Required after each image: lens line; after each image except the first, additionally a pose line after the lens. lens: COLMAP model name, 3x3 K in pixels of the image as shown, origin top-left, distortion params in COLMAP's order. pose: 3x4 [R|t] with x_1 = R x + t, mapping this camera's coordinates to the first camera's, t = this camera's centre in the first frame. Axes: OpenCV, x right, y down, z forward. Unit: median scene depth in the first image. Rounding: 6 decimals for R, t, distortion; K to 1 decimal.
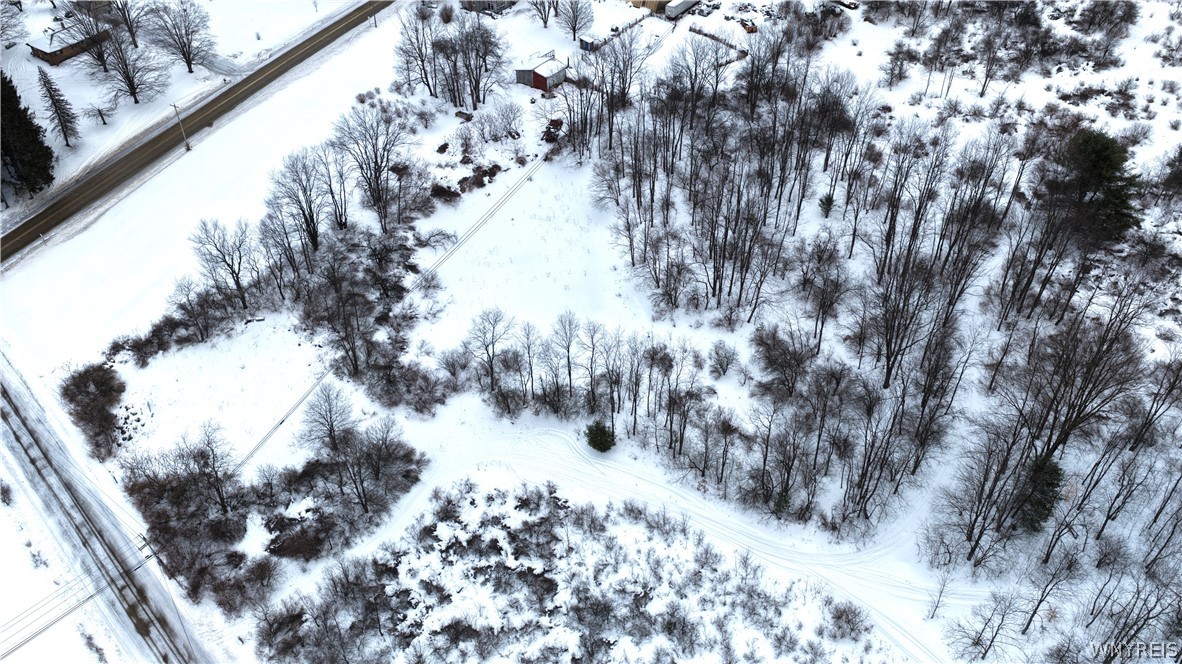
lens RADIAL K [[979.0, 0, 594.2], [0, 979.0, 339.1], [0, 0, 1]] dist [-0.015686, 0.043775]
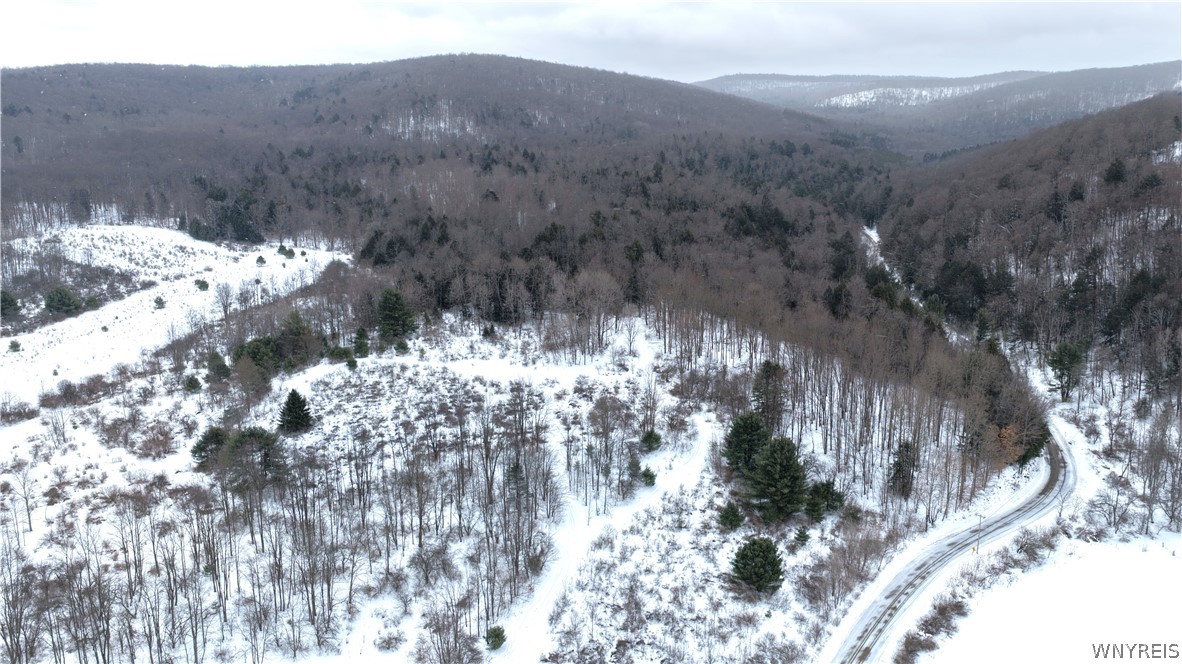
lens RADIAL K [[979.0, 0, 594.2], [0, 979.0, 339.1], [0, 0, 1]] dist [-0.015686, 0.043775]
pose [[-0.309818, -0.200847, 0.929340, -1.192720], [0.647529, 0.671152, 0.360917, -0.568187], [-0.696218, 0.713593, -0.077881, 0.712565]]
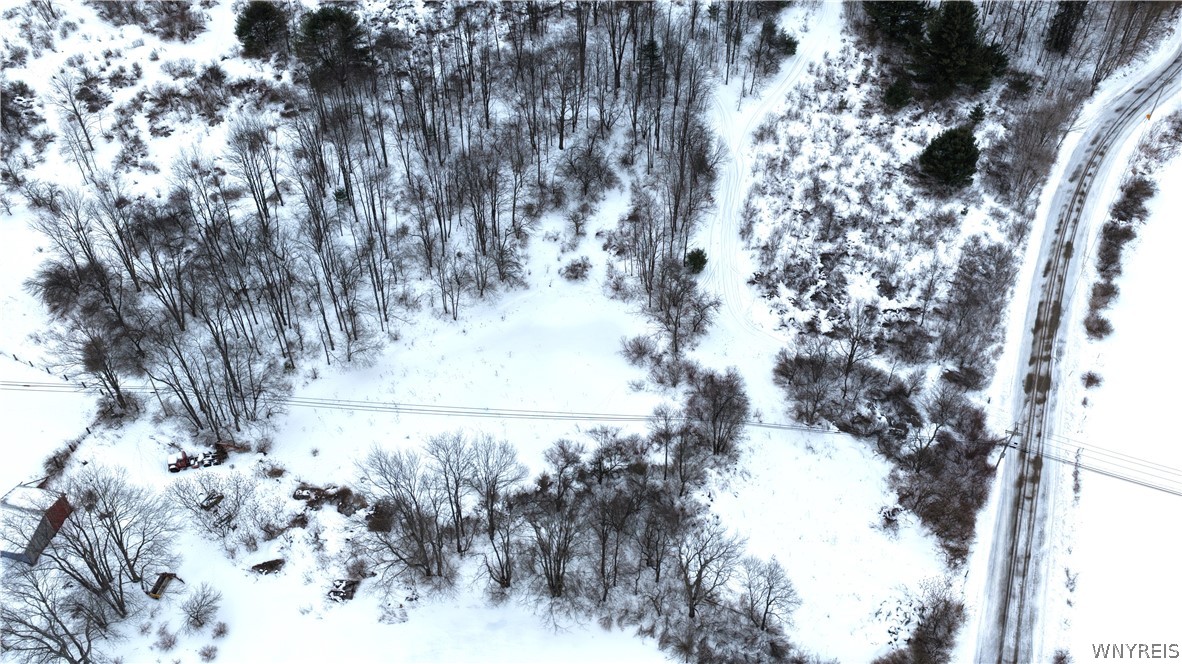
lens RADIAL K [[979.0, 0, 594.2], [0, 979.0, 339.1], [0, 0, 1]] dist [-0.015686, 0.043775]
pose [[-0.409692, -0.609950, 0.678316, -0.839228], [0.620831, 0.358380, 0.697232, -0.806942], [-0.668372, 0.706770, 0.231851, 0.862084]]
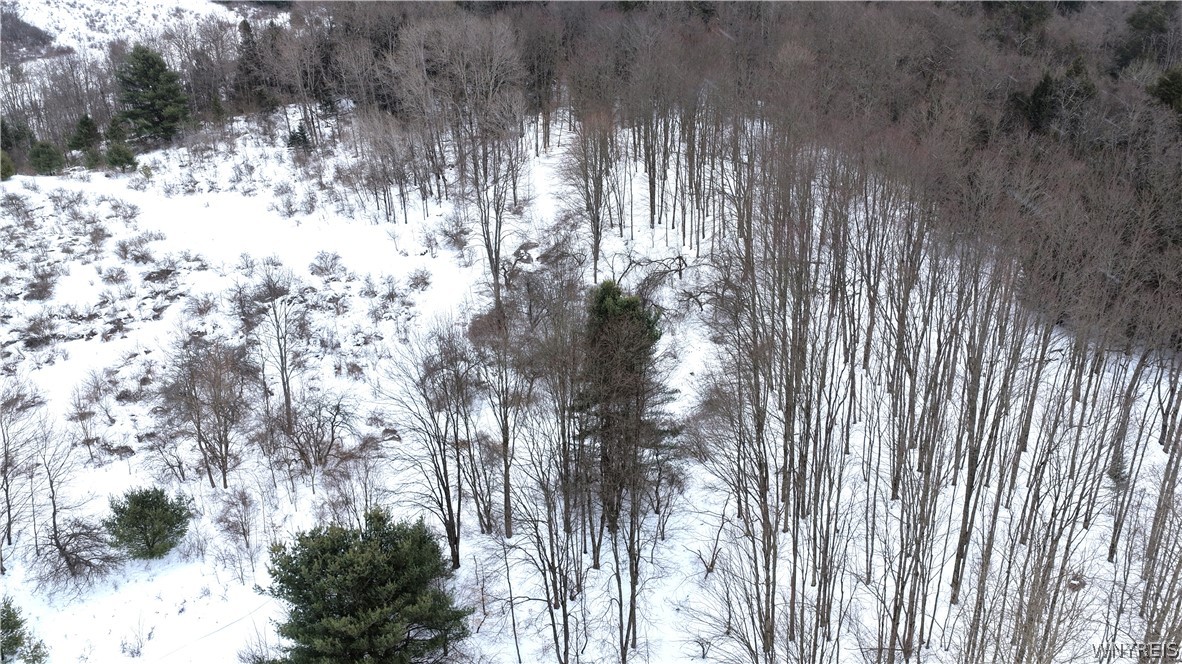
lens RADIAL K [[979.0, 0, 594.2], [0, 979.0, 339.1], [0, 0, 1]] dist [-0.015686, 0.043775]
pose [[-0.015963, -0.381932, 0.924053, 0.006016], [0.681053, 0.672482, 0.289717, 0.255568], [-0.732060, 0.633953, 0.249381, 0.236029]]
